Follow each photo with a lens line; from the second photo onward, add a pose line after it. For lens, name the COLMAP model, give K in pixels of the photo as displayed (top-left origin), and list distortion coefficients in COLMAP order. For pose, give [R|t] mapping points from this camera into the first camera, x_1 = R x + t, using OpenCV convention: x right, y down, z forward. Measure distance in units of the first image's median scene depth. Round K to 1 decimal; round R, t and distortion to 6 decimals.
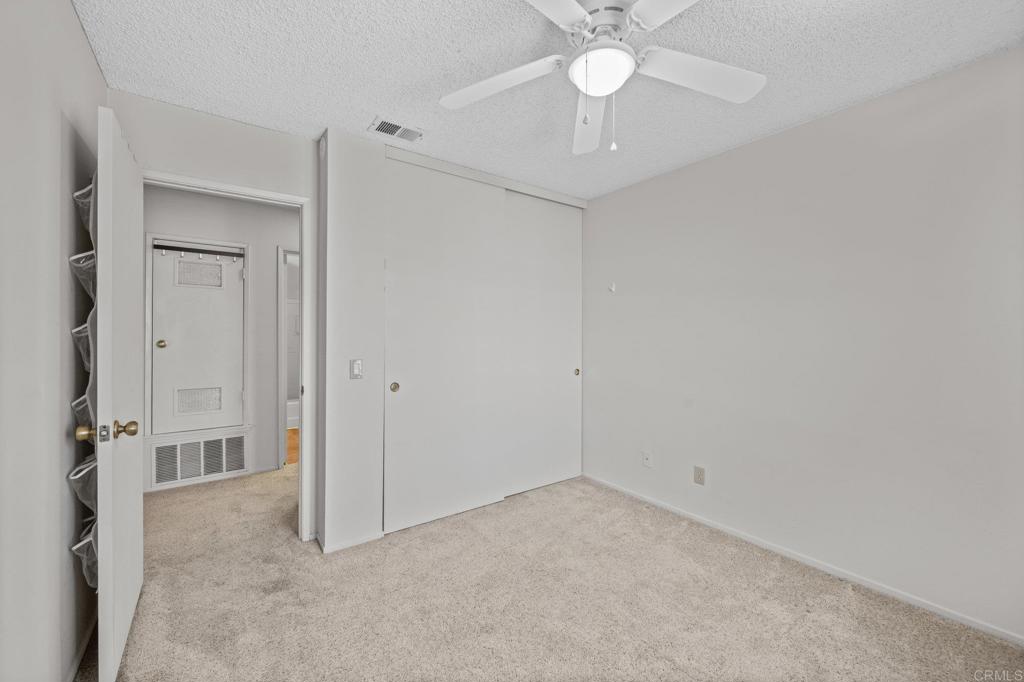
lens RADIAL K [[410.4, 0, 510.4], [0, 410.4, 336.8], [0, 0, 1]] dist [-0.001083, -0.000212]
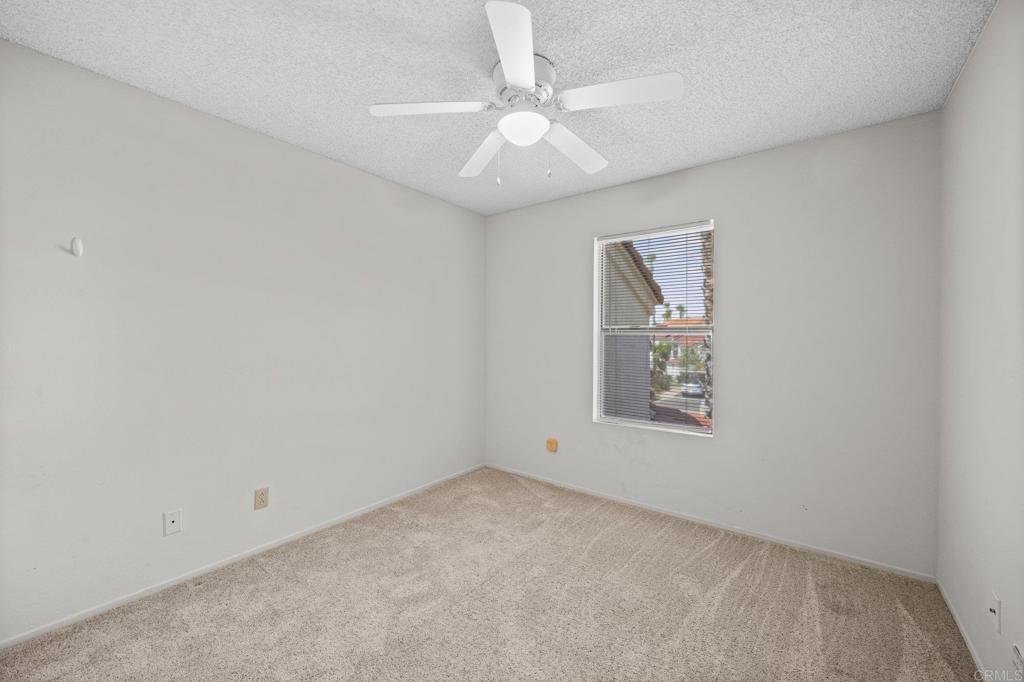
lens RADIAL K [[410.4, 0, 511.0], [0, 410.4, 343.4], [0, 0, 1]] dist [-0.001083, -0.000212]
pose [[-0.292823, -0.014364, 0.956059, -0.532902], [0.002064, 0.999875, 0.015655, -0.002643], [-0.956165, 0.006558, -0.292756, 0.769617]]
